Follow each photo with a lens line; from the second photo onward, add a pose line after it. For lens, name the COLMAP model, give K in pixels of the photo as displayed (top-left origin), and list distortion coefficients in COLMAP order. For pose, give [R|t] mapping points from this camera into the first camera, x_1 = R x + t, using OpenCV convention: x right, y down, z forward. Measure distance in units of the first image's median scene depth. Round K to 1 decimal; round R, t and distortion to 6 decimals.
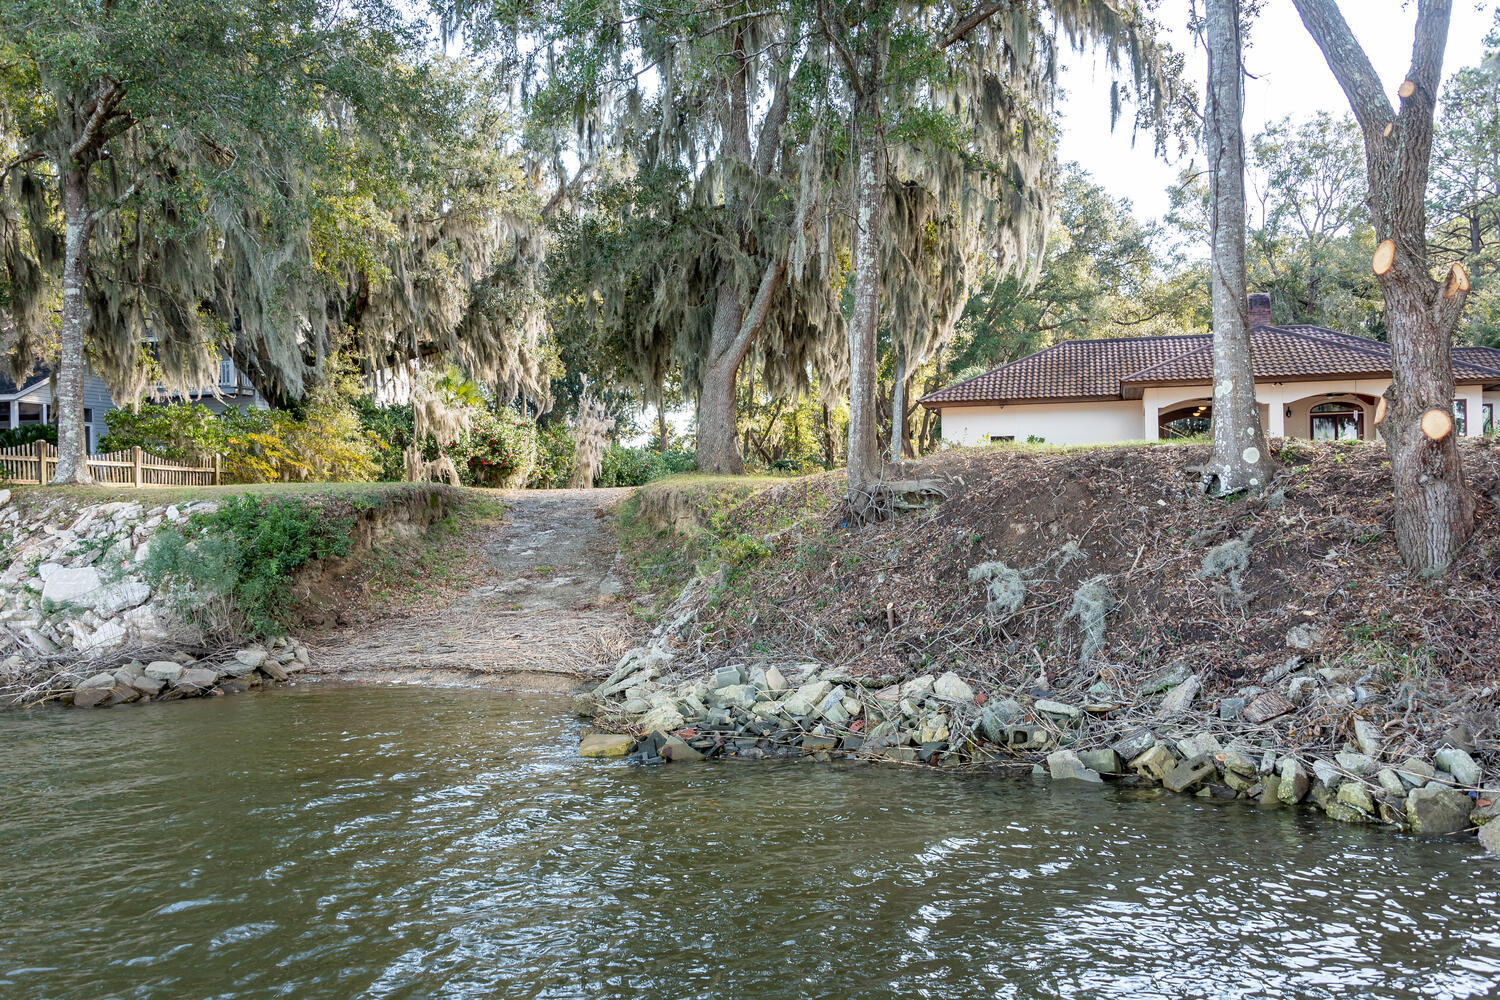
lens RADIAL K [[1553.0, 0, 750.0], [0, 1553.0, 500.0], [0, 0, 1]] dist [0.040936, -0.002959]
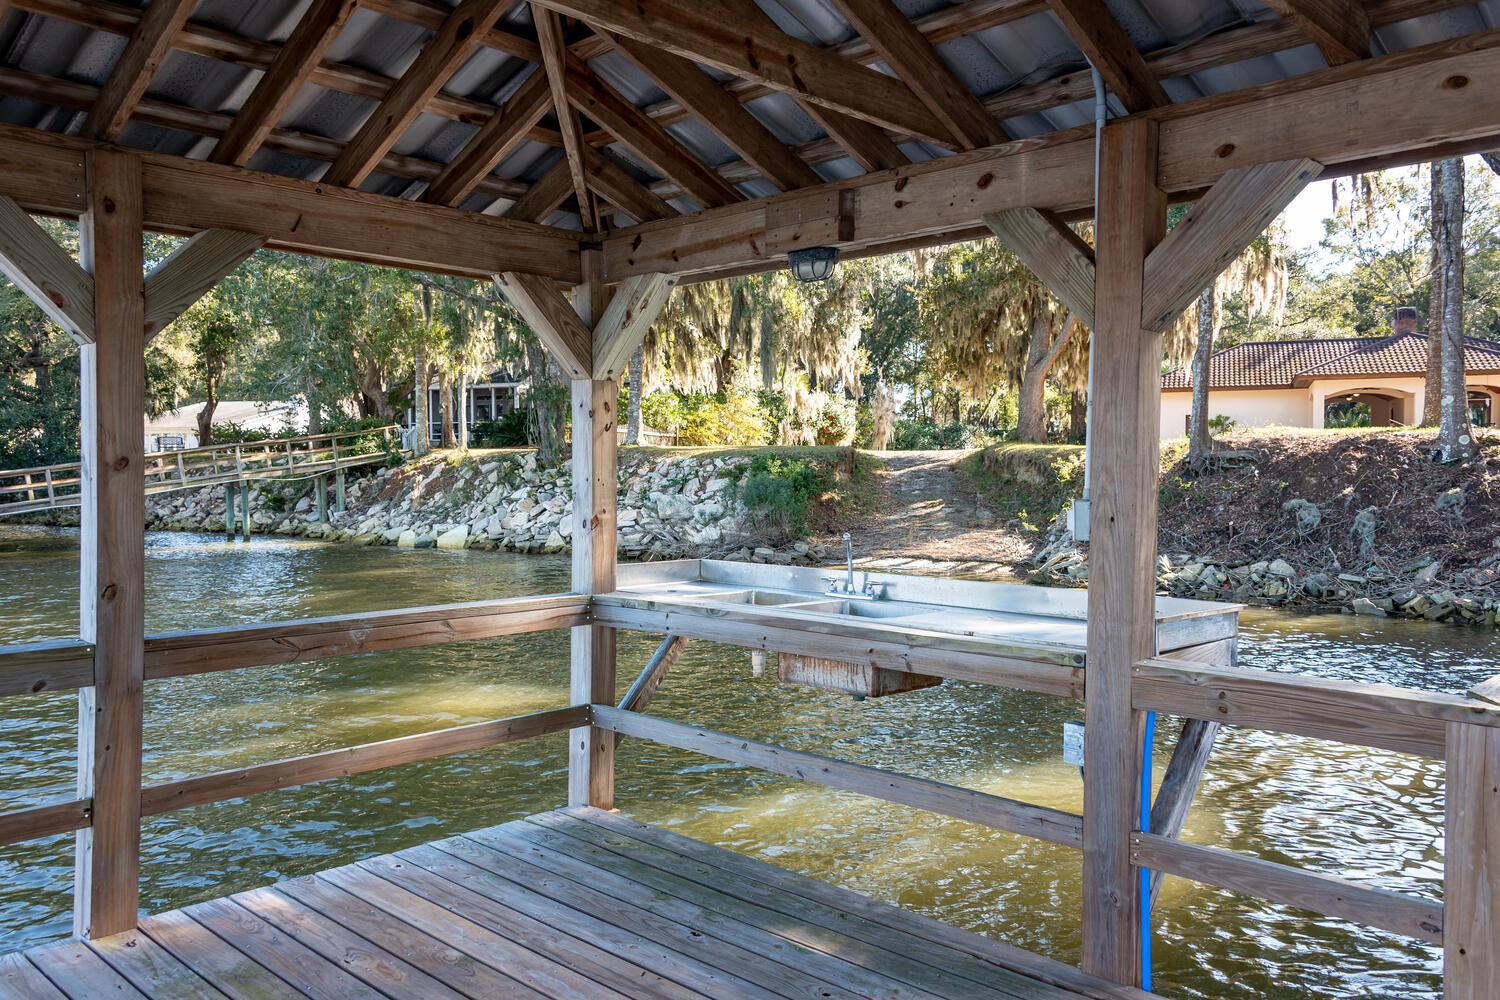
lens RADIAL K [[1168.7, 0, 750.0], [0, 1168.7, 500.0], [0, 0, 1]] dist [0.007415, 0.002600]
pose [[0.983909, 0.020613, -0.177476, -0.220780], [-0.014204, 0.999203, 0.037308, 0.000687], [0.178104, -0.034187, 0.983418, -0.408865]]
